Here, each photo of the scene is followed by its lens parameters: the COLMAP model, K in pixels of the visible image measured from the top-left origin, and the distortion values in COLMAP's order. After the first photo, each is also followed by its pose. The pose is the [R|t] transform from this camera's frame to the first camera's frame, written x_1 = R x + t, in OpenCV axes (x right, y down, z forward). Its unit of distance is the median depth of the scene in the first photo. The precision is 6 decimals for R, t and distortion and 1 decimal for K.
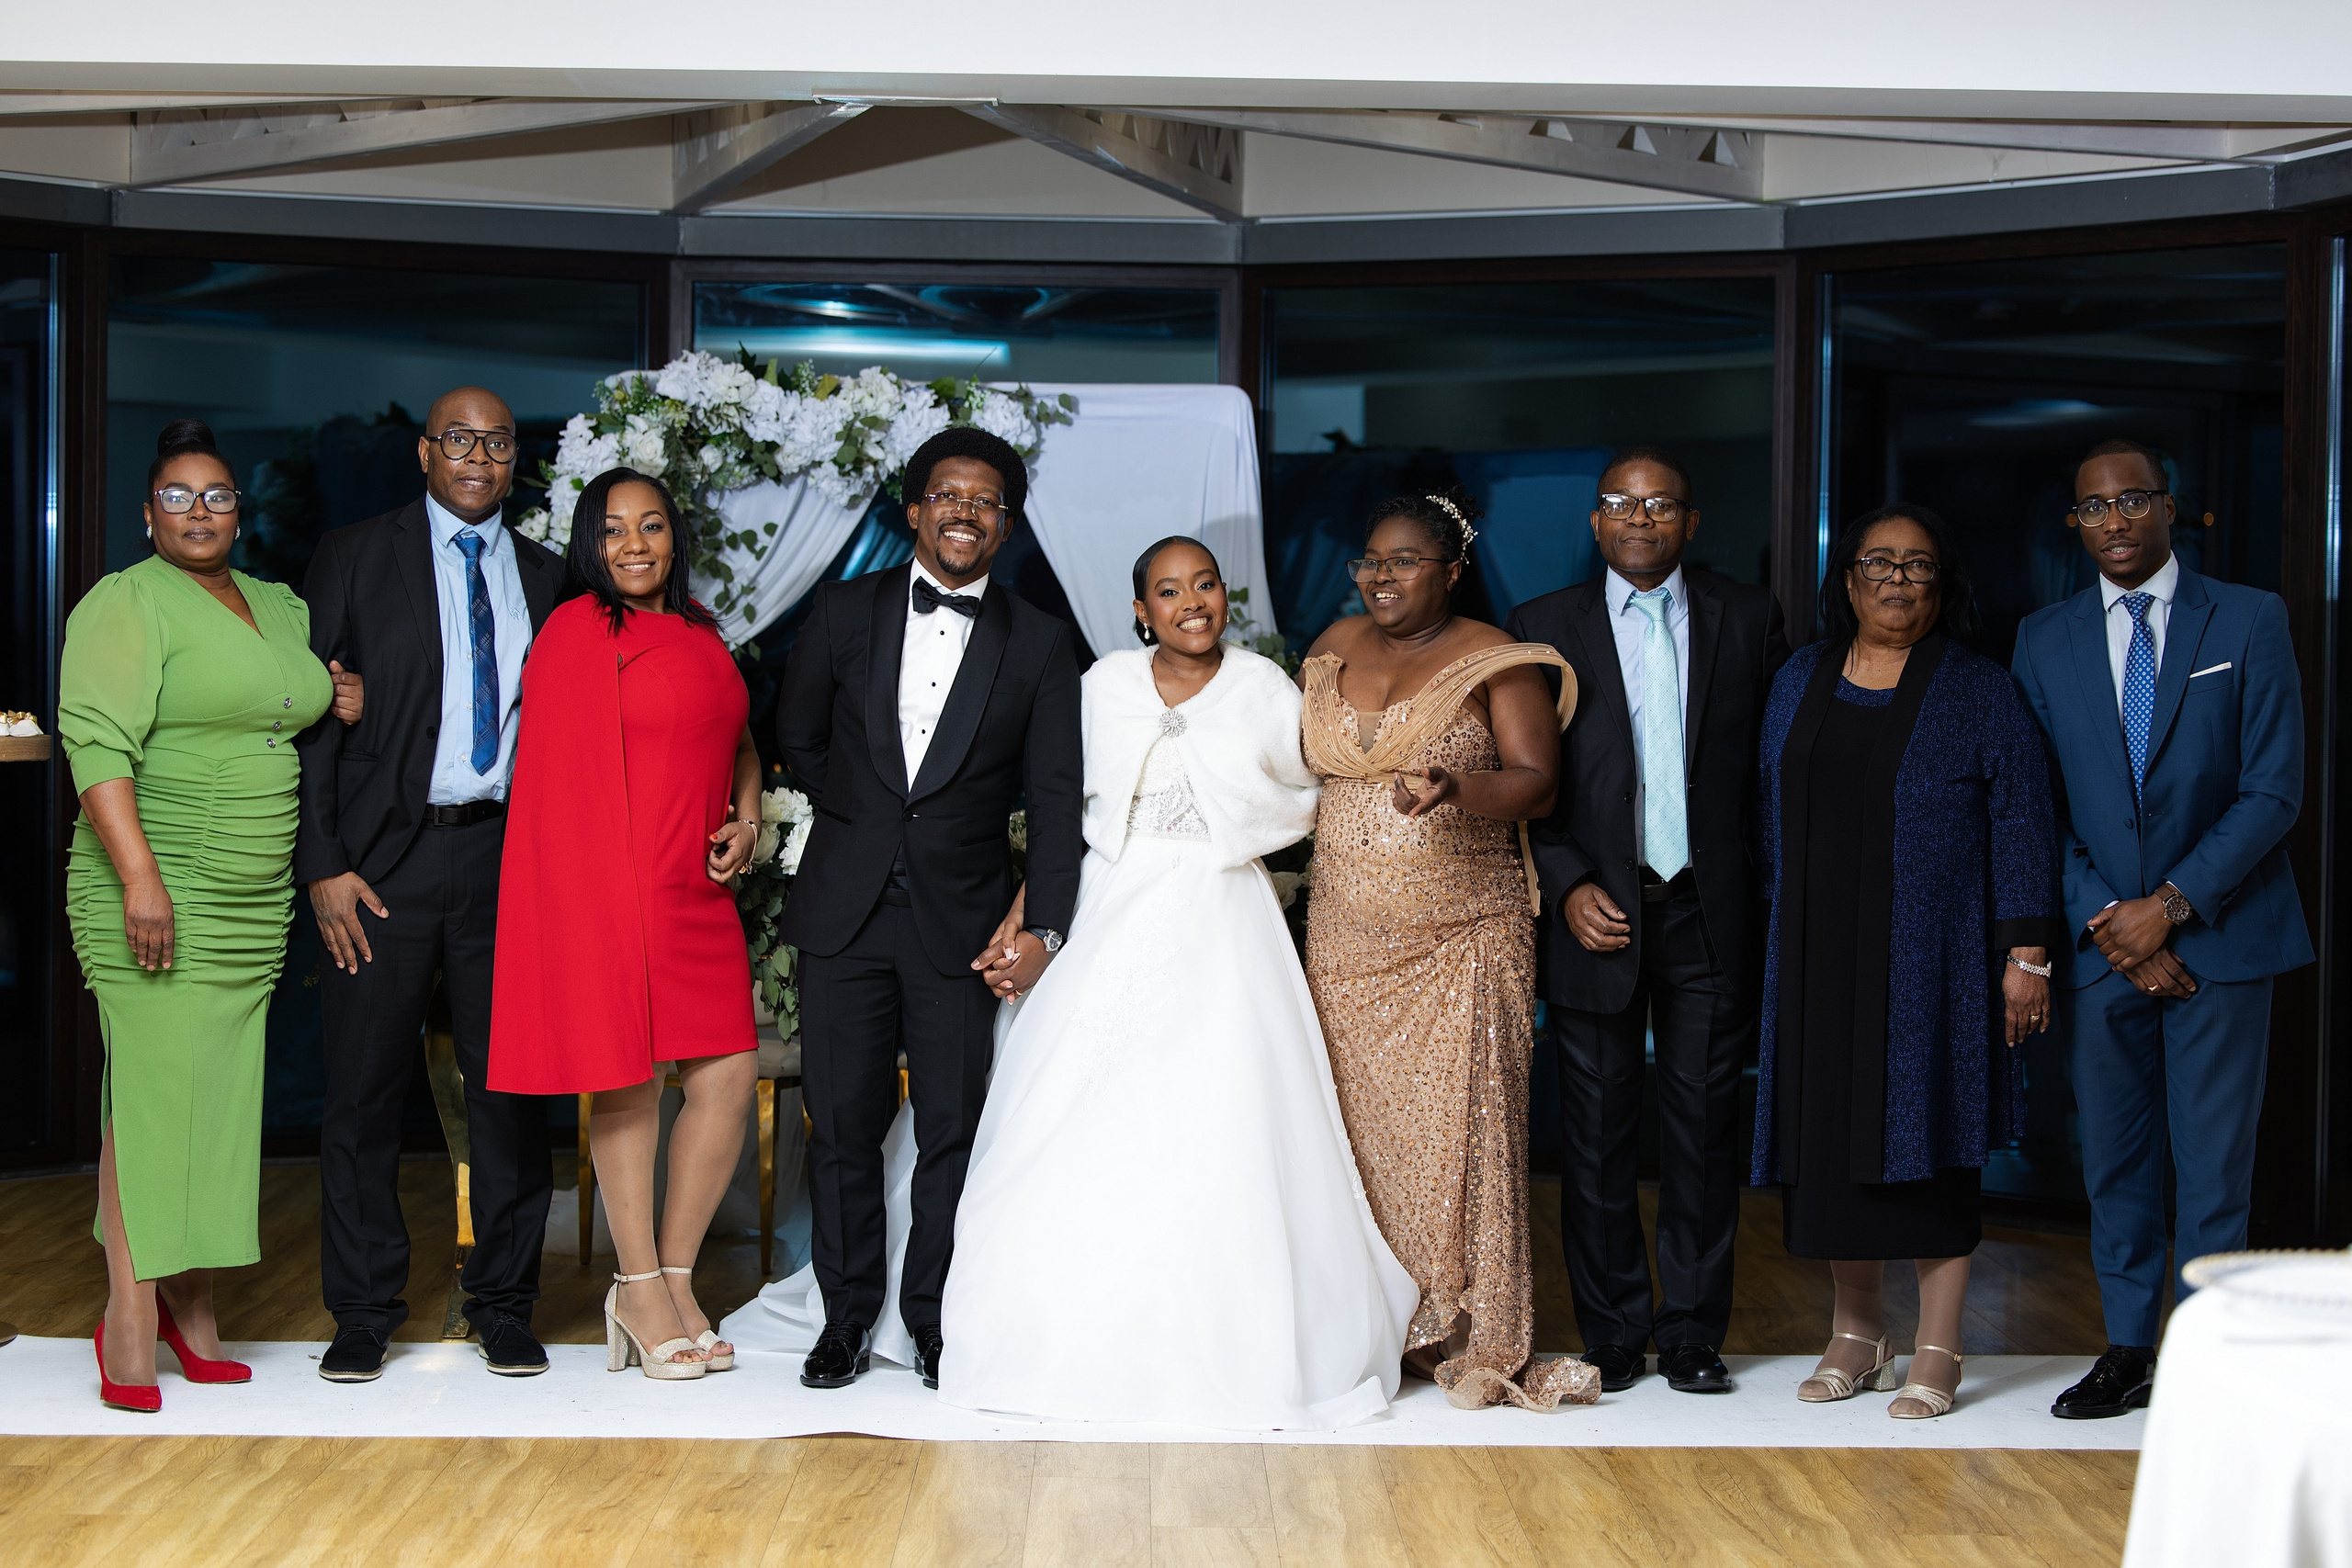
lens RADIAL K [[4804.8, 0, 1176.0], [0, 4804.8, 784.0], [0, 0, 1]] dist [-0.001402, 0.091243]
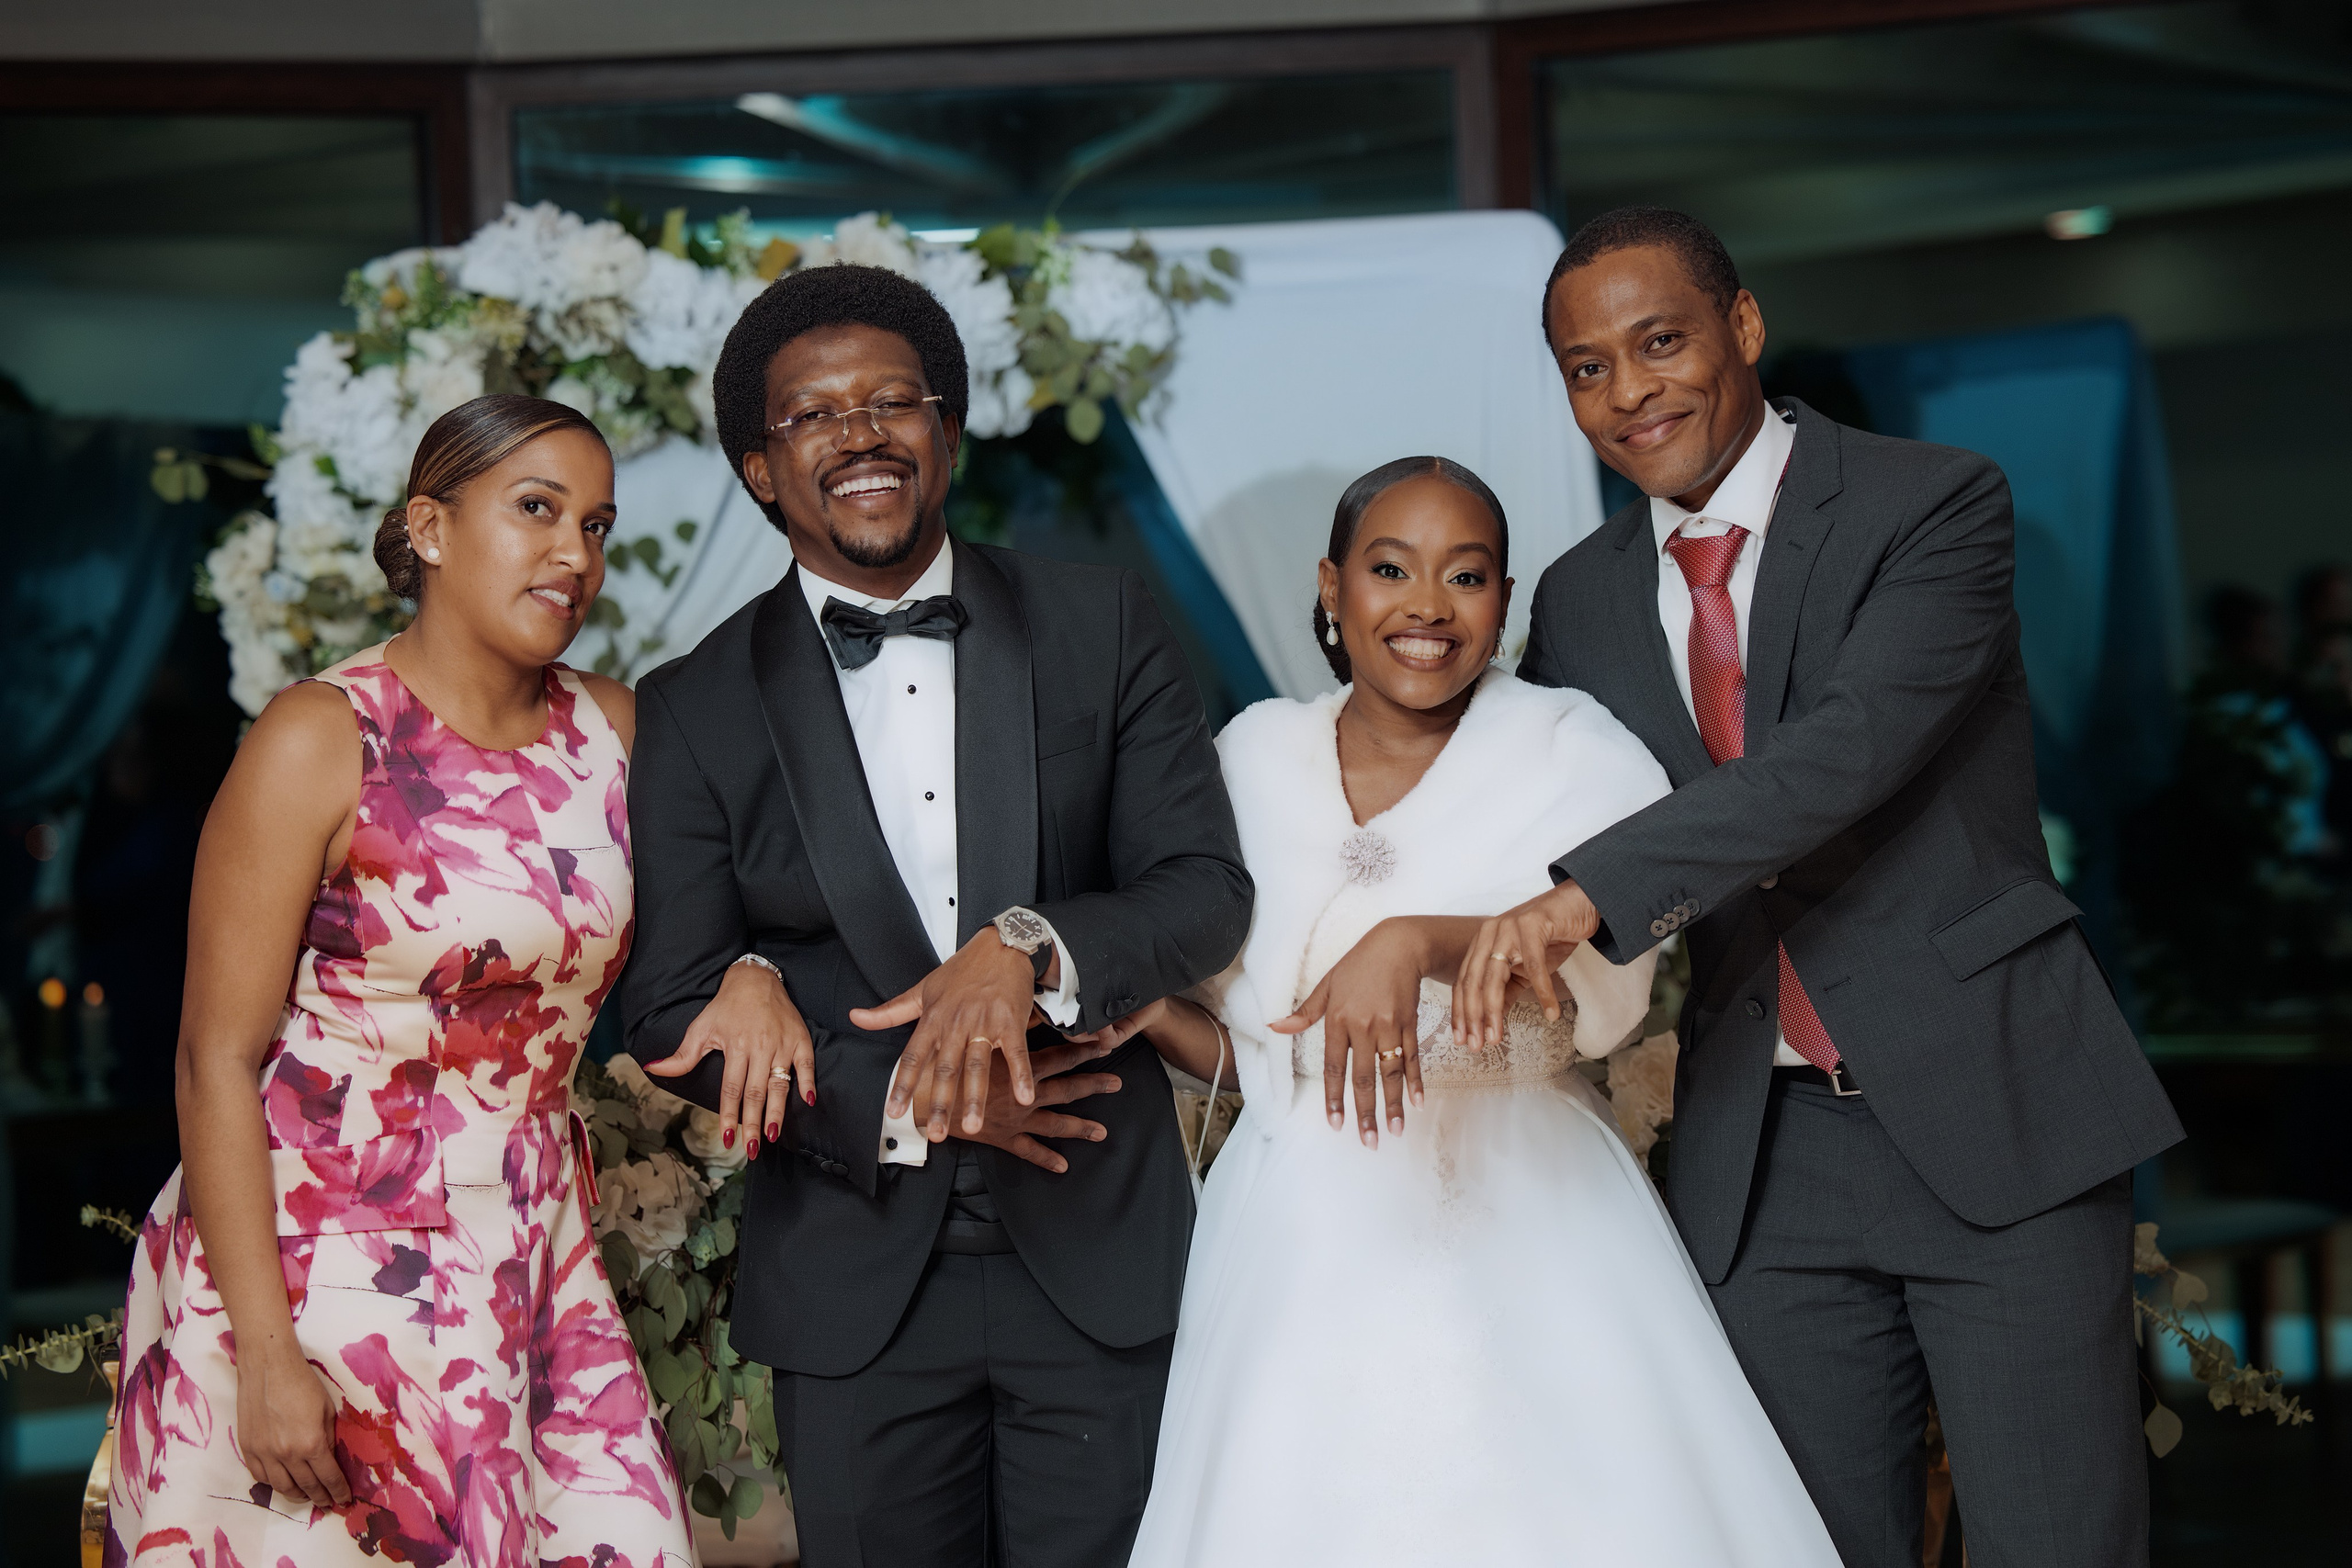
lens RADIAL K [[6722.6, 0, 1176.0], [0, 6722.6, 784.0], [0, 0, 1]] dist [0.099237, -0.693762]
pose [[0.998211, -0.059781, -0.000331, -0.031527], [0.059754, 0.997899, -0.025027, -0.002397], [0.001827, 0.024962, 0.999687, 0.248902]]
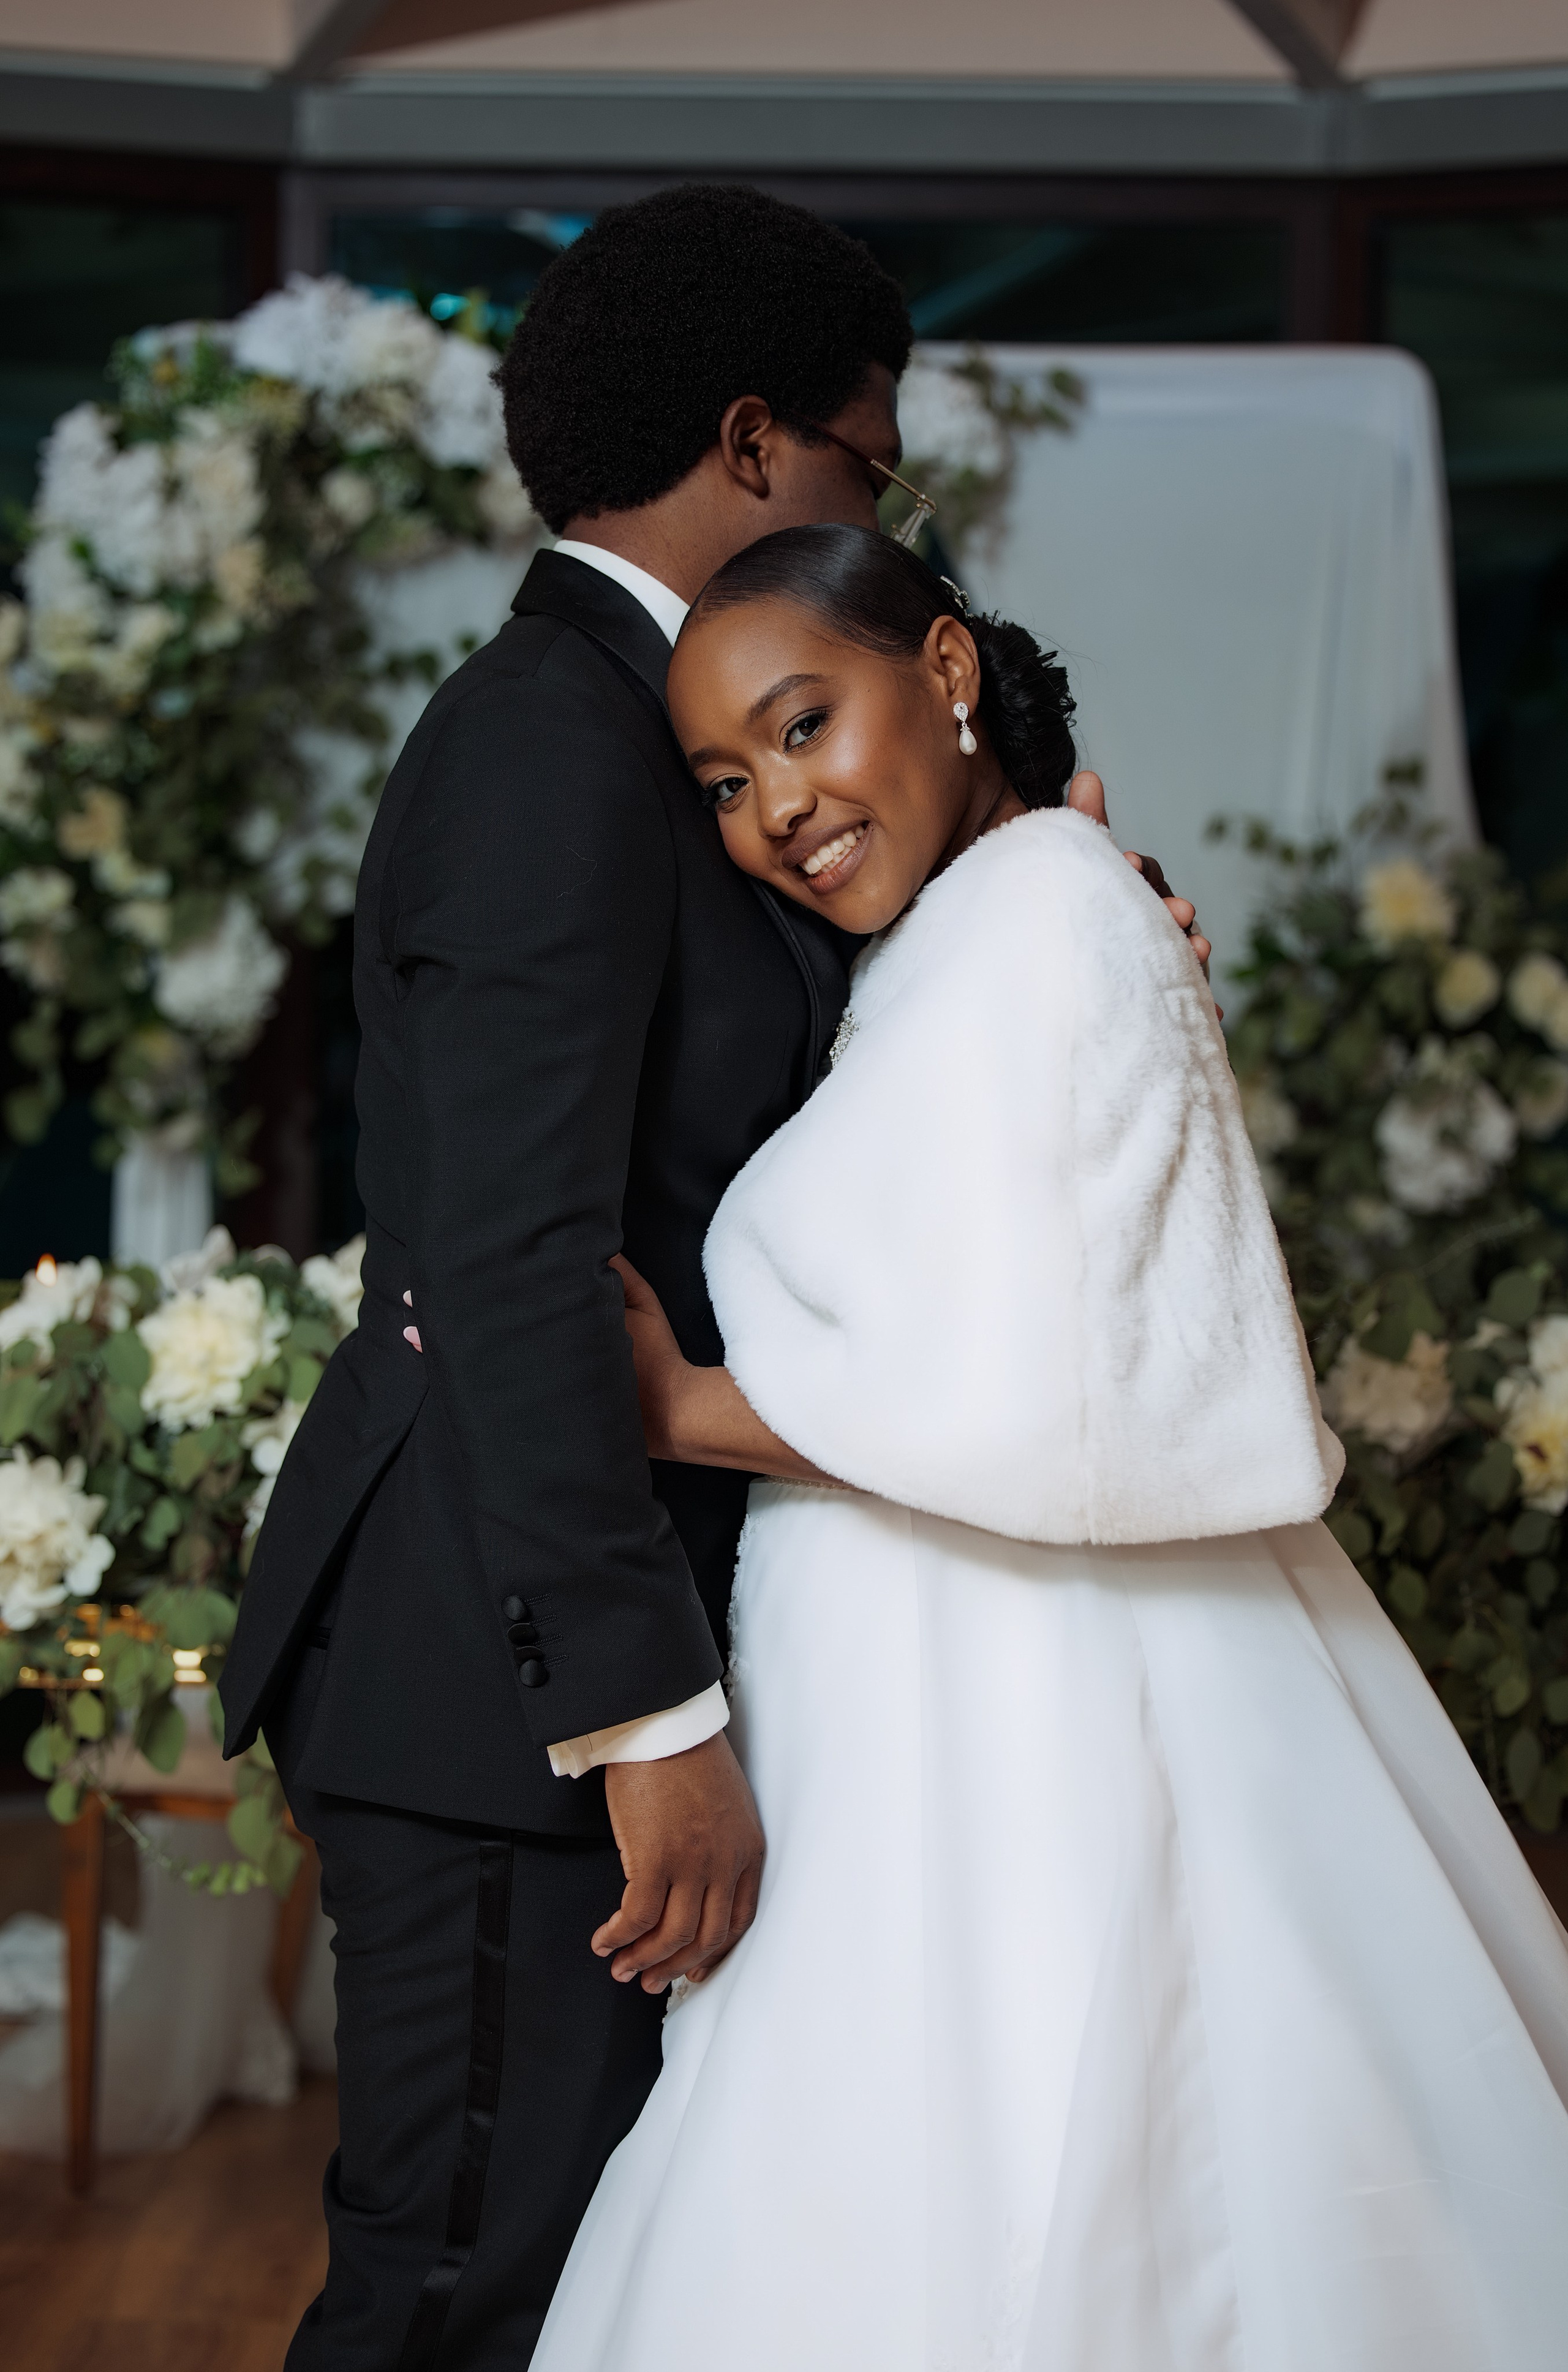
lens RADIAL K [[5092.8, 0, 788.7], [0, 5092.8, 1128.8], [0, 0, 1]] dist [0.001380, -0.140776]
pose [[0.999776, -0.001062, -0.021117, -0.040532], [0.001413, 0.999861, 0.016602, -0.011364], [0.021096, -0.016628, 0.999639, 0.476047]]
